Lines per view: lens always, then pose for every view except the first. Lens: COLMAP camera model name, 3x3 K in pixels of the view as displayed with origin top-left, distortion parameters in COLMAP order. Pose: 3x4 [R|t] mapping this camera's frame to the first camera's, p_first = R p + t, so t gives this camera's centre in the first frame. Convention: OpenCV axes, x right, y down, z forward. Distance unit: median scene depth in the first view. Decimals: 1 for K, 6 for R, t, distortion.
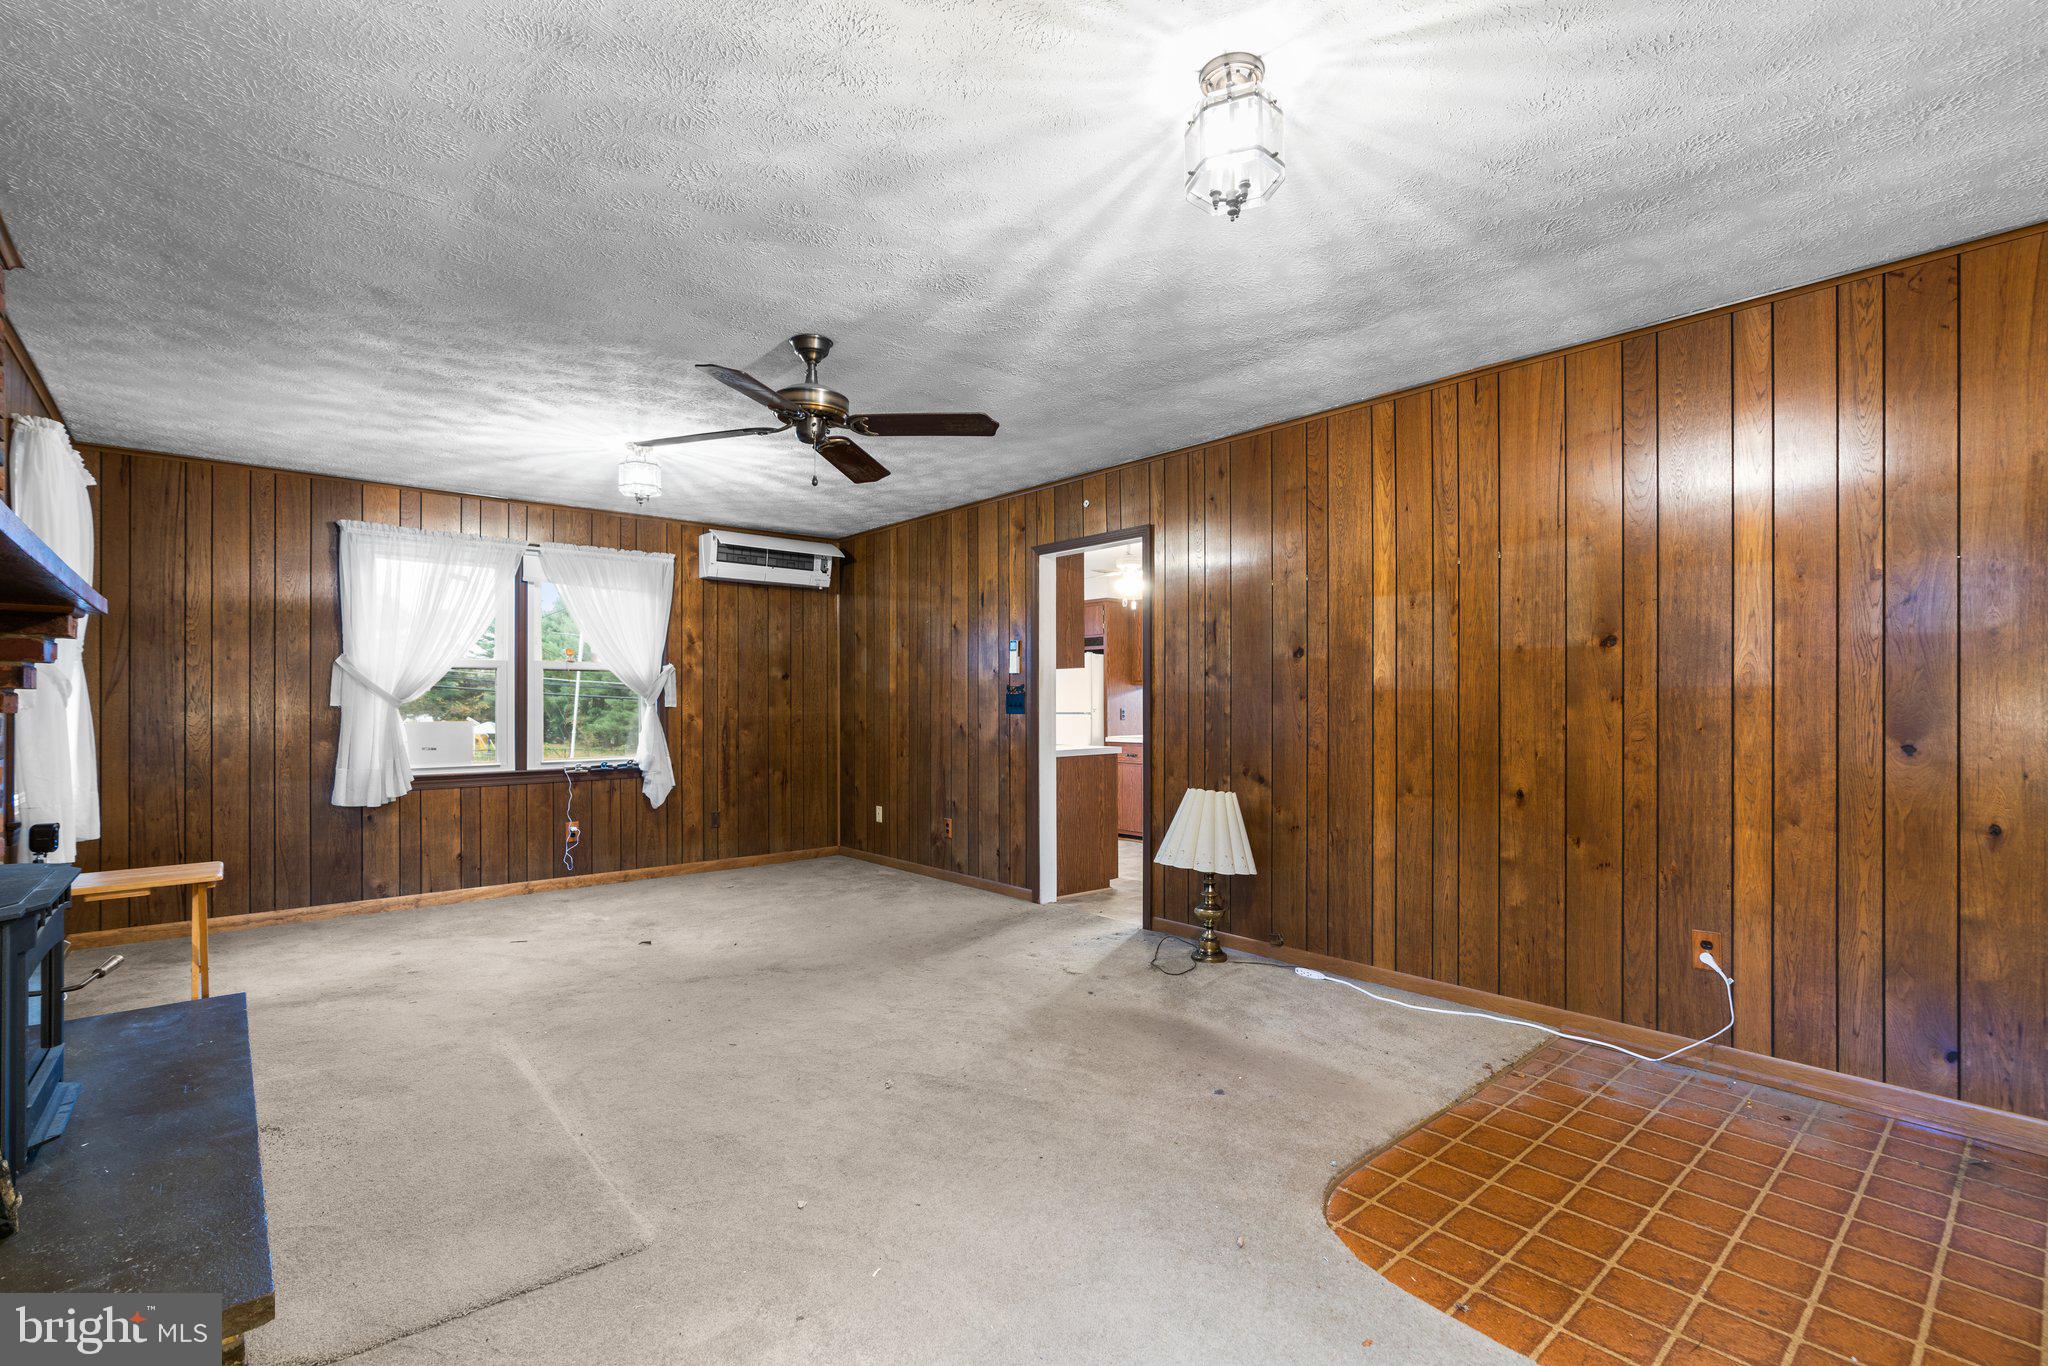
lens RADIAL K [[928.9, 0, 1023.1], [0, 928.9, 694.9], [0, 0, 1]] dist [-0.012991, 0.003927]
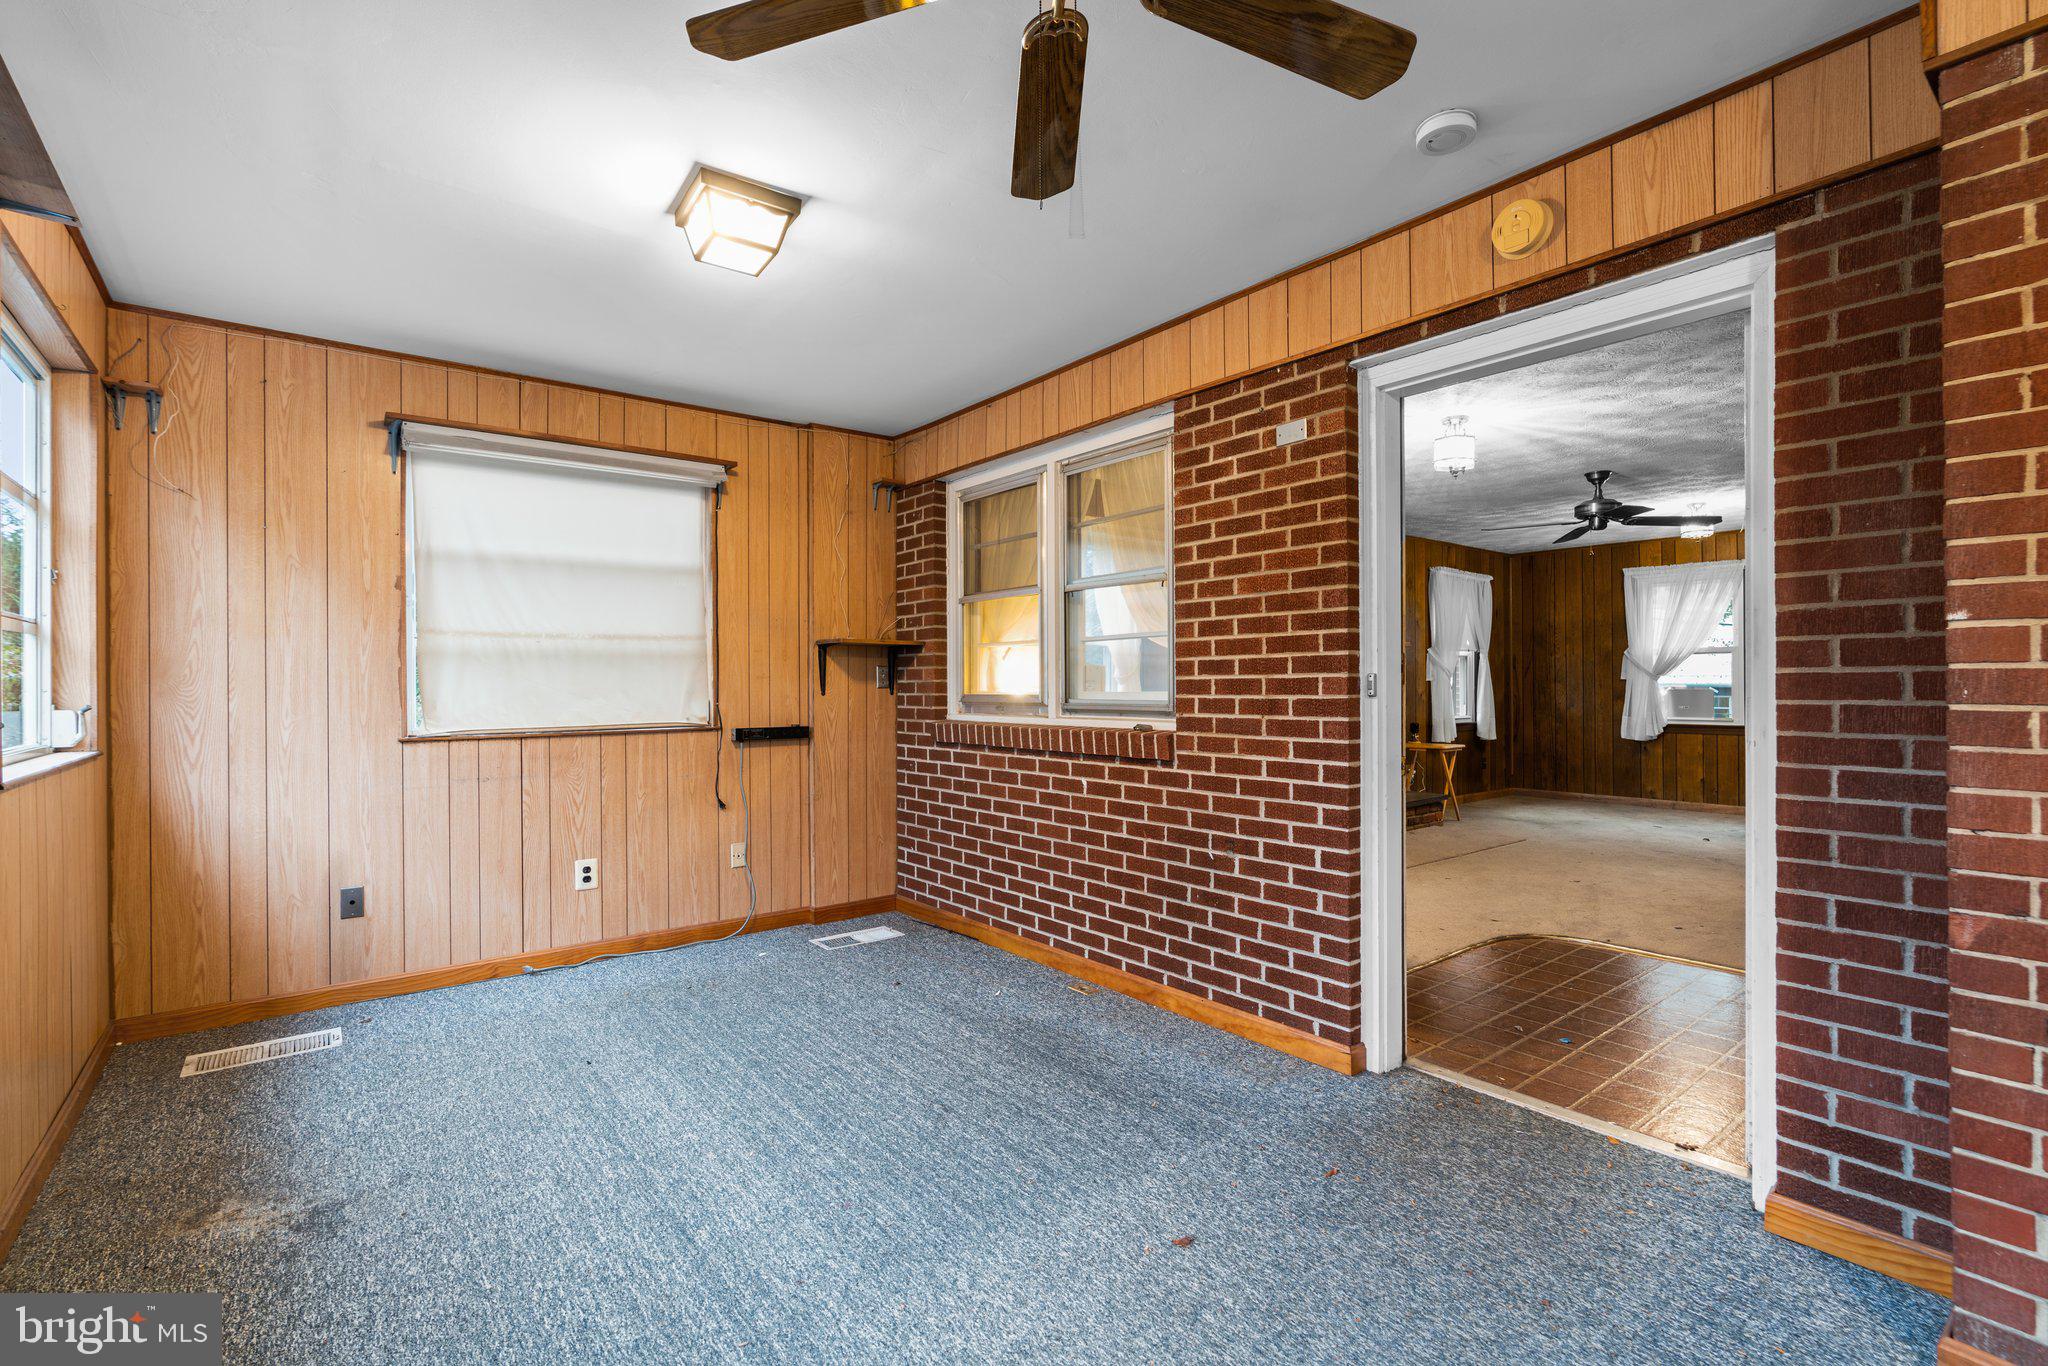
lens RADIAL K [[928.9, 0, 1022.6], [0, 928.9, 683.3], [0, 0, 1]] dist [-0.012991, 0.003927]
pose [[-0.047159, 0.001163, -0.998887, 0.991542], [0.011938, 0.999929, 0.000601, 0.004962], [0.998816, -0.011896, -0.047170, -0.018204]]
